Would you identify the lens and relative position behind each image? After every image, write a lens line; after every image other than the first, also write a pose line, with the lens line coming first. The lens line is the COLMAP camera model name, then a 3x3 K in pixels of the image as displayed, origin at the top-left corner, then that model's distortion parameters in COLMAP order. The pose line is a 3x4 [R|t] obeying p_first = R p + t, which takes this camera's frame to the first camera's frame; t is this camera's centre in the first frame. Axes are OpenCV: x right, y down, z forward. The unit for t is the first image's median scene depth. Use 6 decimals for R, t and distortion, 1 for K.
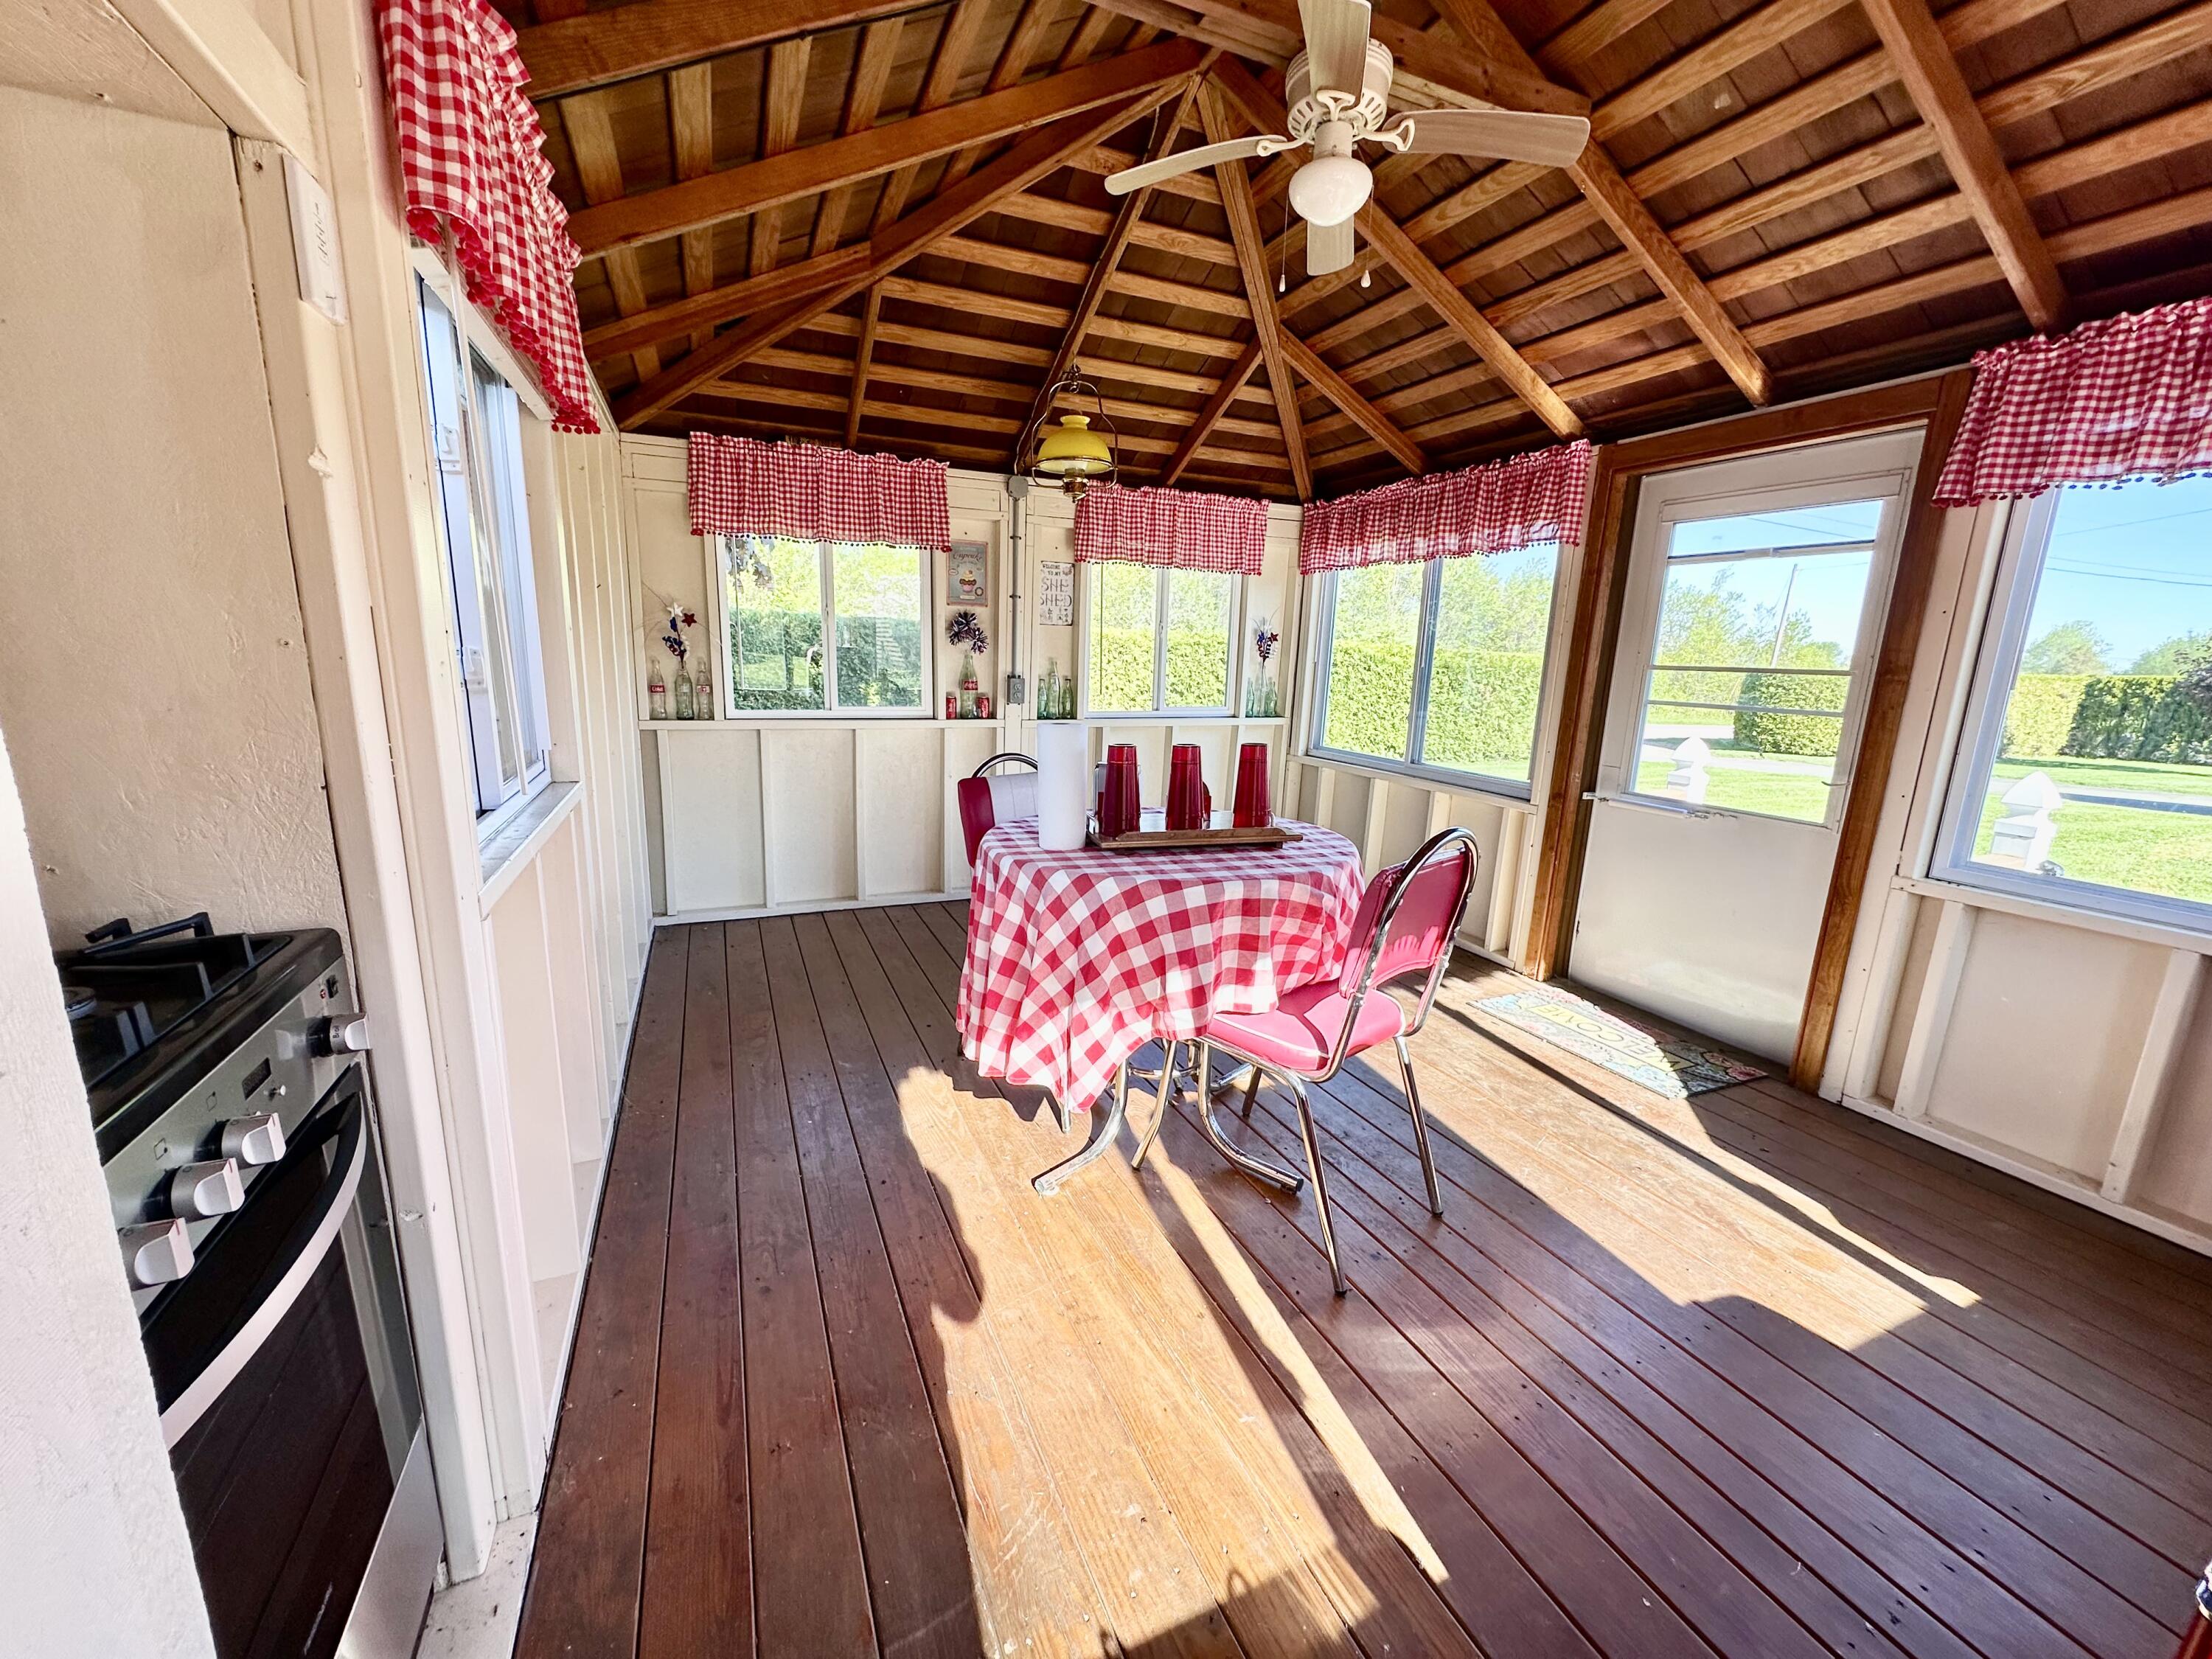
lens RADIAL K [[875.8, 0, 1106.0], [0, 875.8, 829.5], [0, 0, 1]] dist [-0.000892, -0.000030]
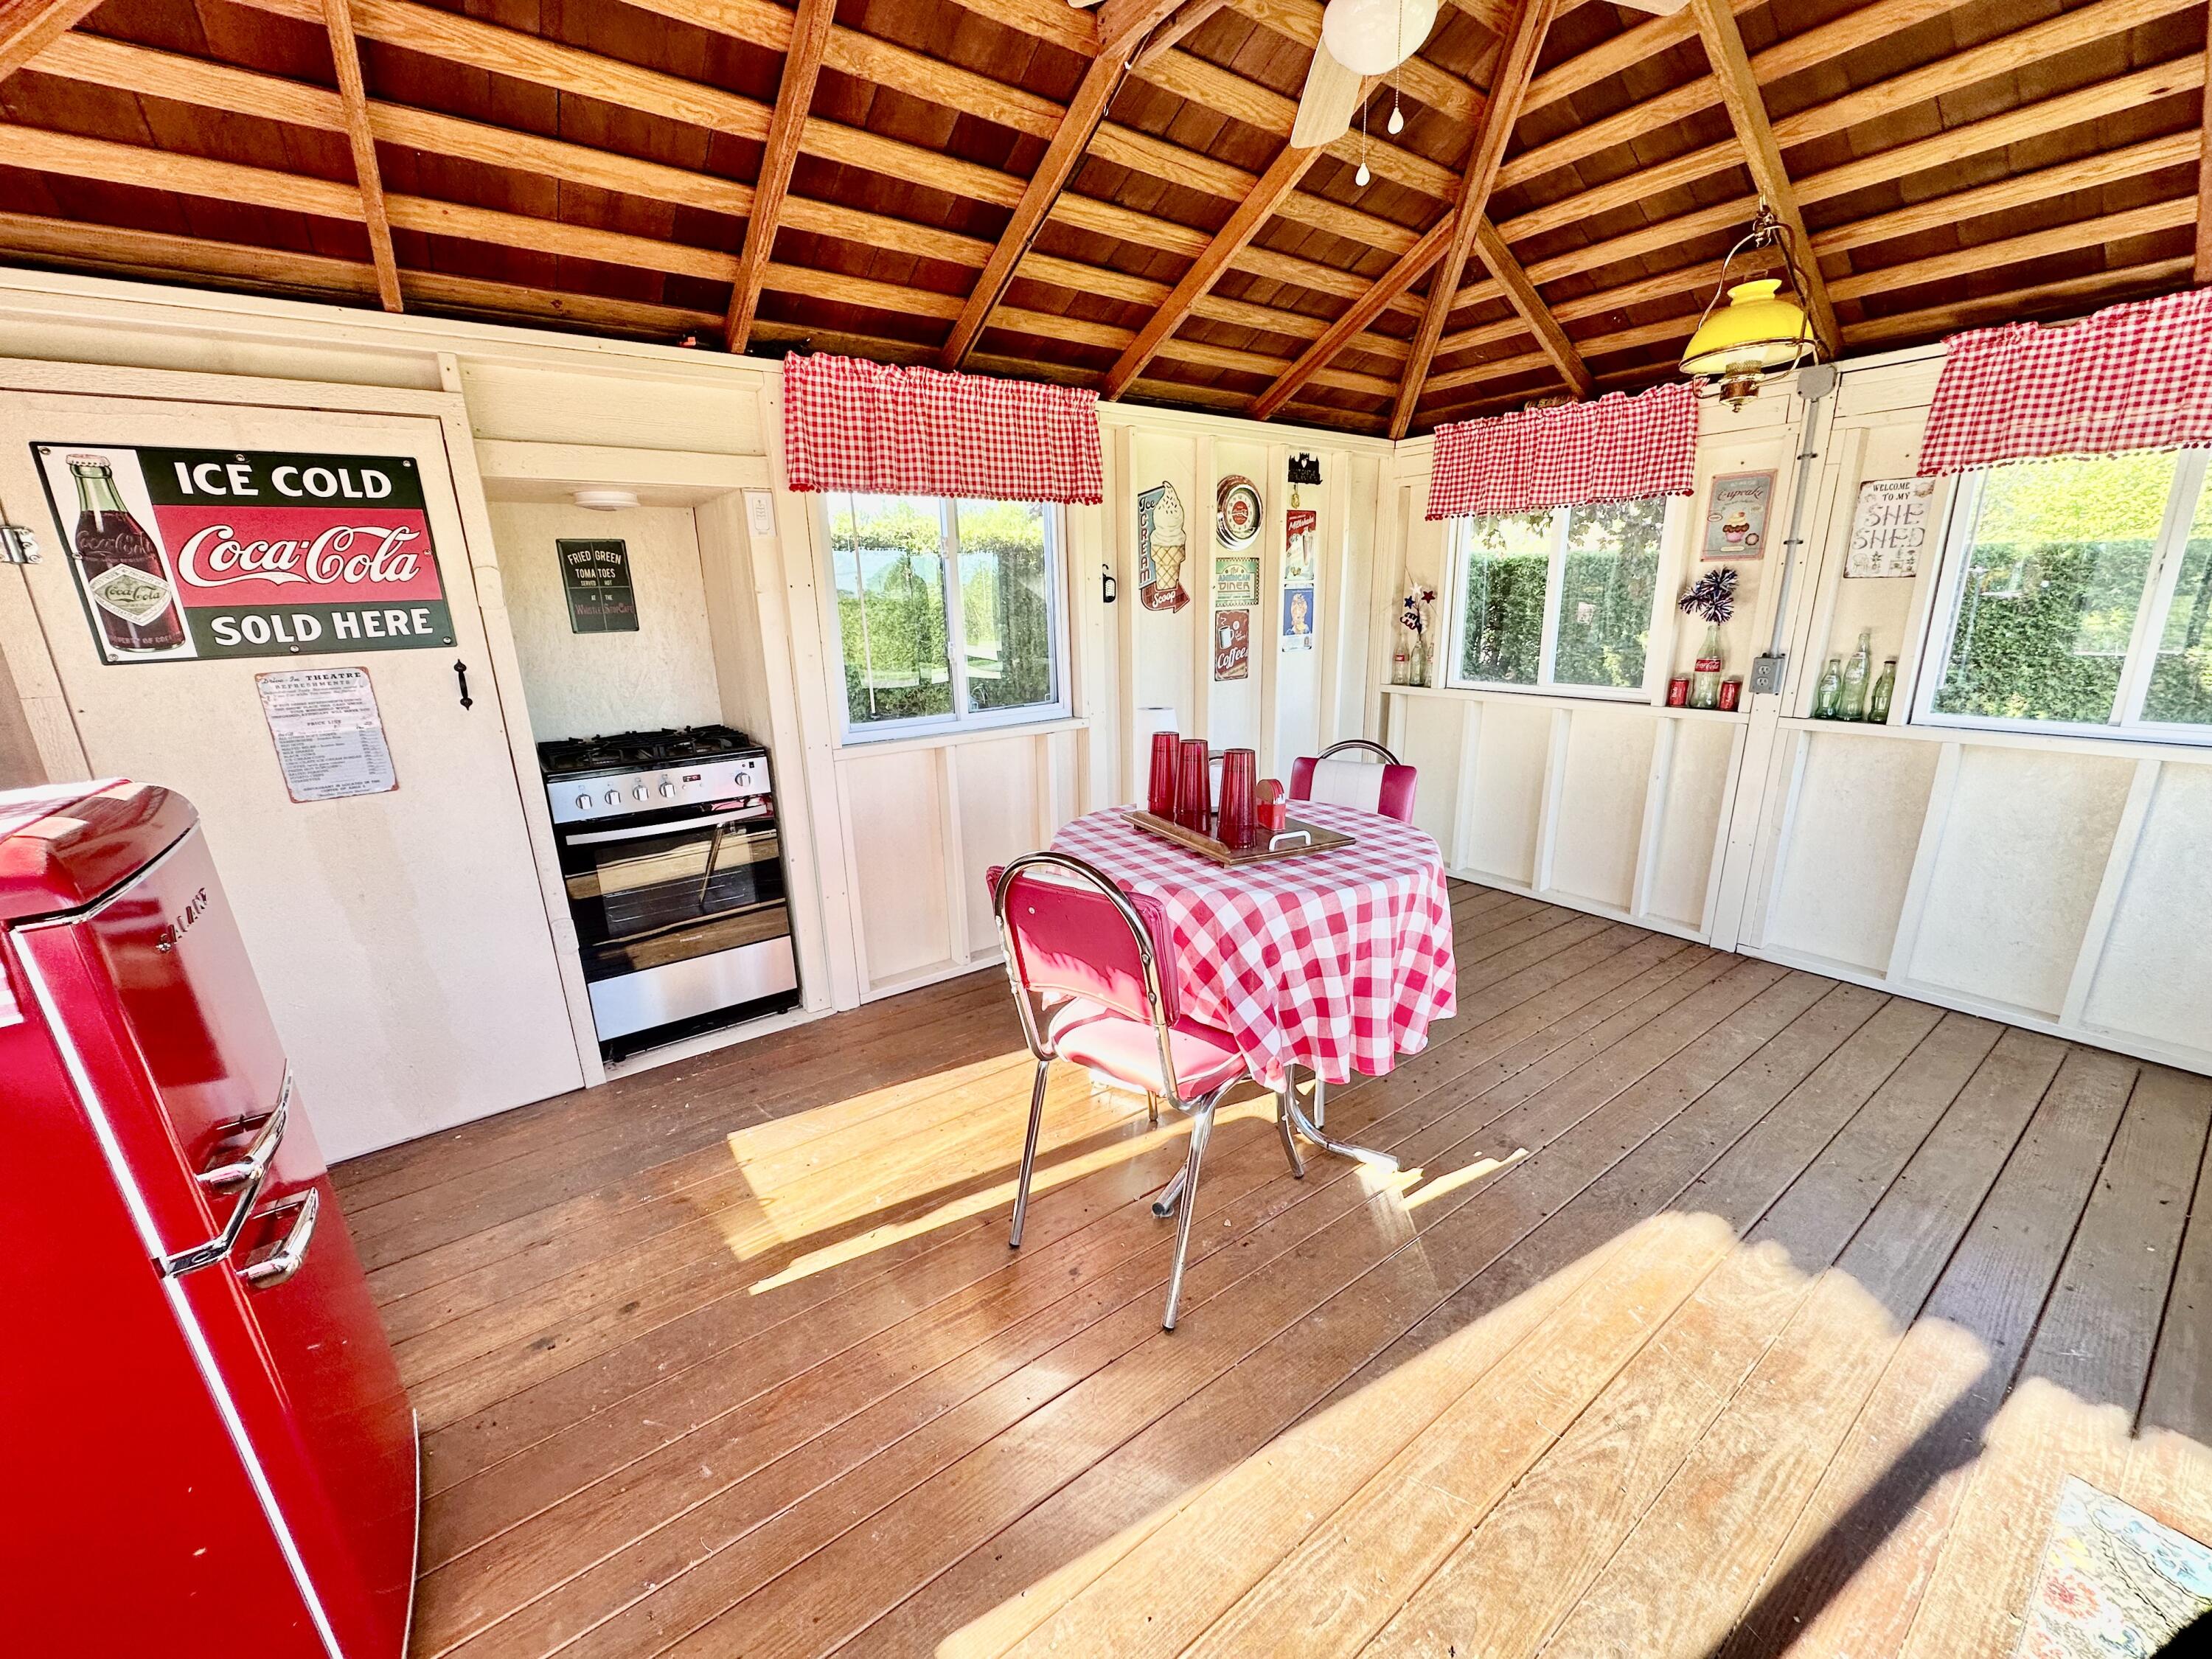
lens RADIAL K [[875.8, 0, 1106.0], [0, 875.8, 829.5], [0, 0, 1]] dist [-0.000892, -0.000030]
pose [[0.214116, 0.218620, -0.952029, 0.603736], [-0.168083, 0.968341, 0.184563, -0.094083], [0.962238, 0.120502, 0.244084, 0.386492]]
